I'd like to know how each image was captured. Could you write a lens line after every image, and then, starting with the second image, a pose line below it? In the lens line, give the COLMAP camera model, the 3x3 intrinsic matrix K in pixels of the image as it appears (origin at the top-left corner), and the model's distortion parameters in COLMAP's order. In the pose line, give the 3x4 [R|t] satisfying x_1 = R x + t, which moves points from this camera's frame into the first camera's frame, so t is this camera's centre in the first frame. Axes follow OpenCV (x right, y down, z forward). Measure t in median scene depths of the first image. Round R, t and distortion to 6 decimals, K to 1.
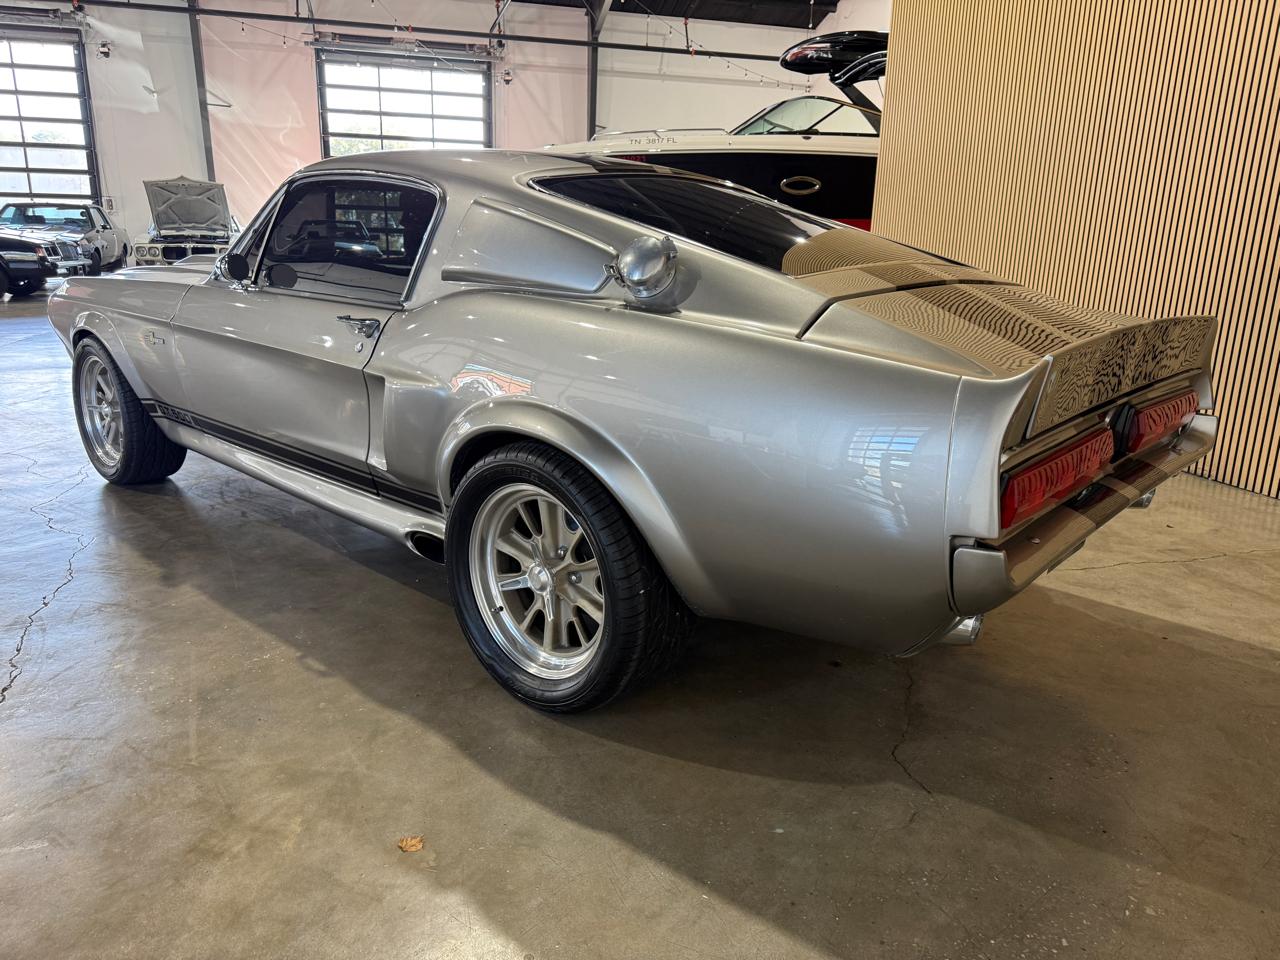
lens RADIAL K [[919.4, 0, 628.1], [0, 919.4, 477.7], [0, 0, 1]] dist [0.022022, -0.020630]
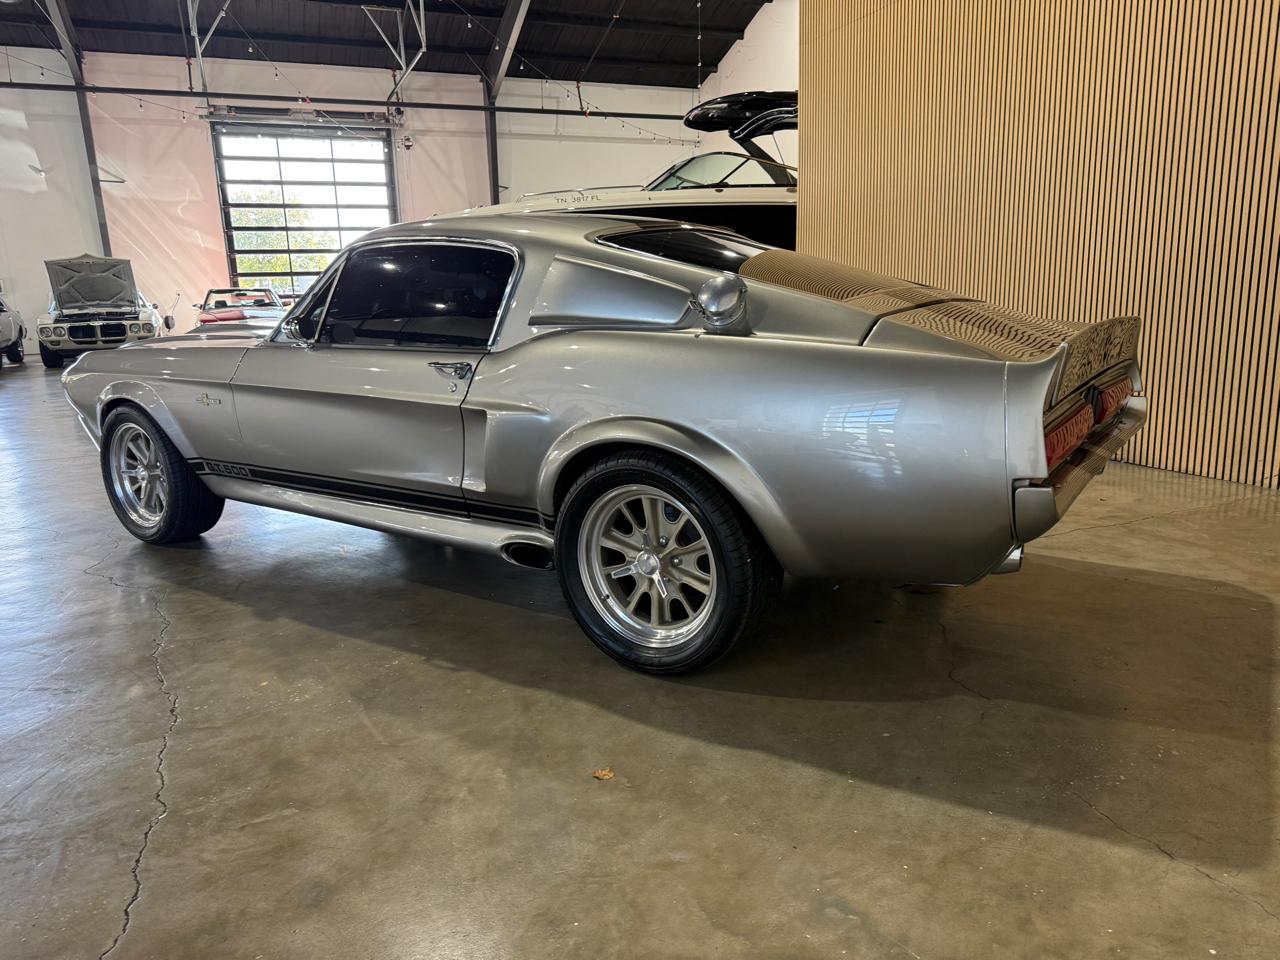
lens RADIAL K [[919.4, 0, 641.6], [0, 919.4, 477.7], [0, 0, 1]] dist [0.022022, -0.020630]
pose [[0.989941, -0.078700, 0.117573, -0.174484], [0.084879, 0.995211, -0.048493, 0.040780], [-0.113193, 0.057984, 0.991880, -0.138890]]
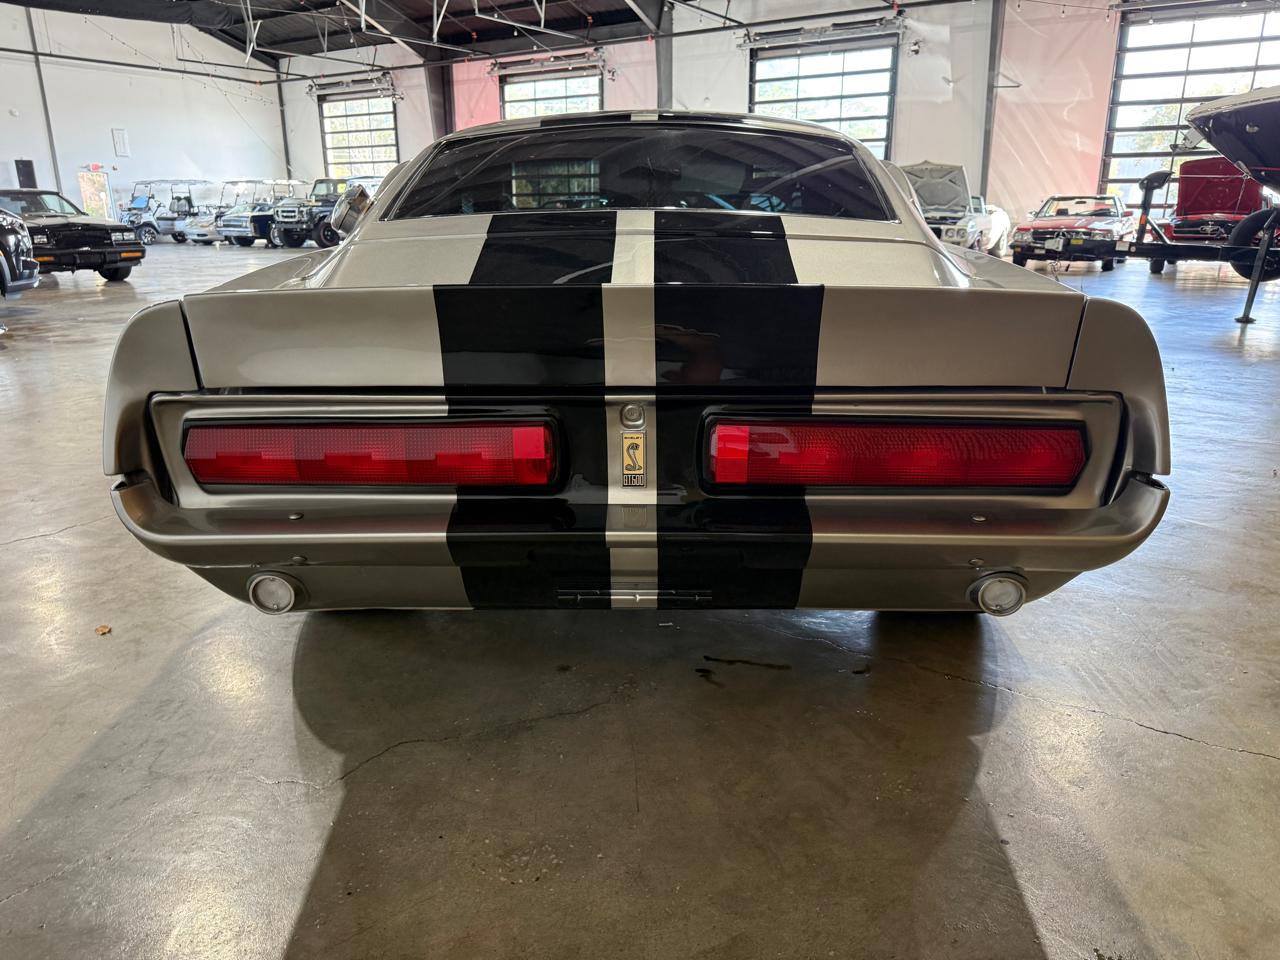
lens RADIAL K [[919.4, 0, 625.7], [0, 919.4, 503.0], [0, 0, 1]] dist [0.022022, -0.020630]
pose [[0.647459, 0.210458, -0.732465, 0.859794], [-0.179111, 0.976214, 0.122169, -0.032479], [0.740754, 0.052093, 0.669754, 0.213178]]
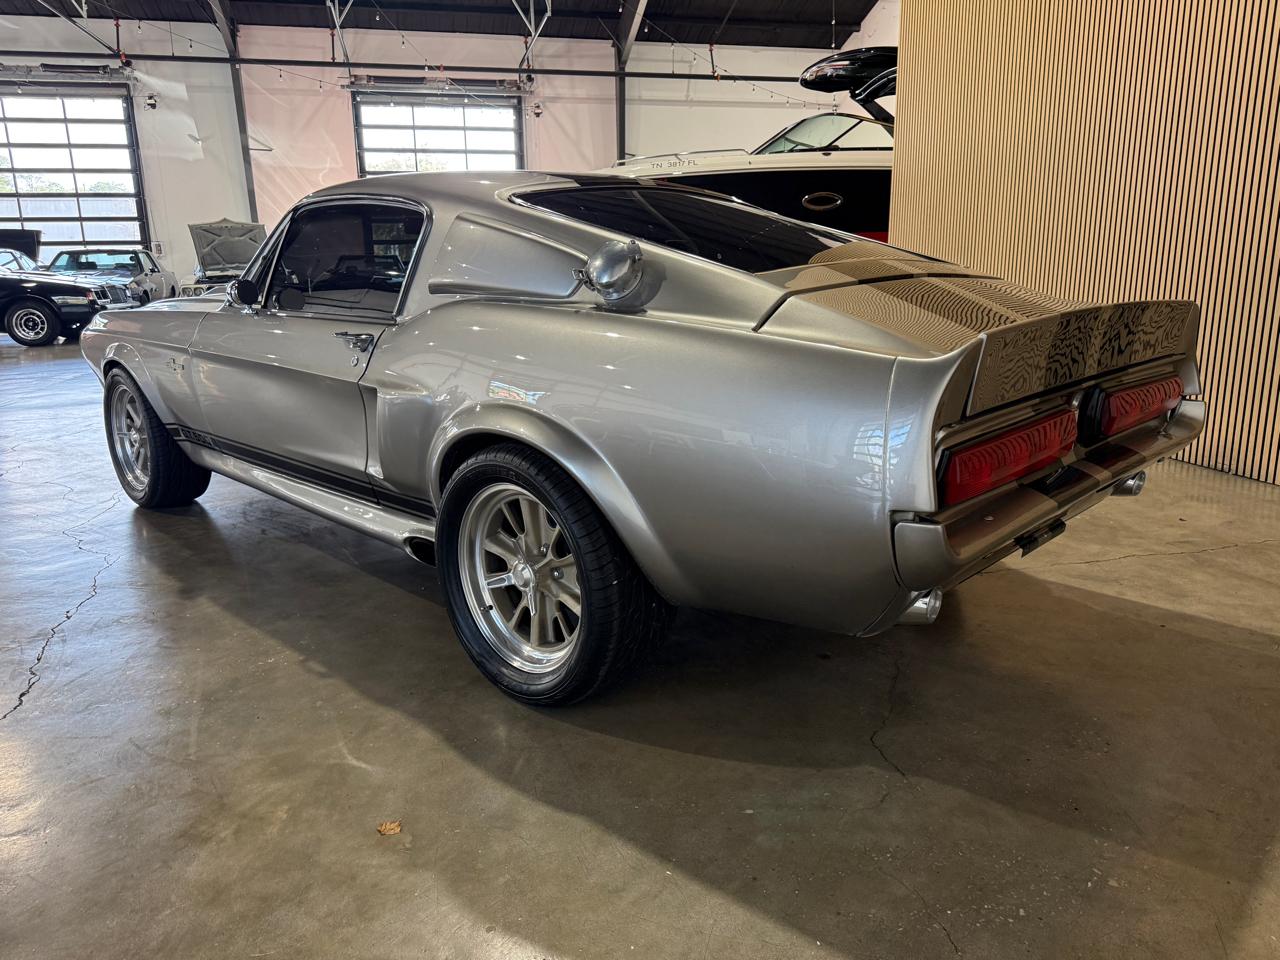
lens RADIAL K [[919.4, 0, 633.2], [0, 919.4, 473.3], [0, 0, 1]] dist [0.022022, -0.020630]
pose [[0.998636, -0.029111, -0.043341, 0.055357], [0.027742, 0.999107, -0.031859, 0.023372], [0.044230, 0.030613, 0.998552, -0.020348]]
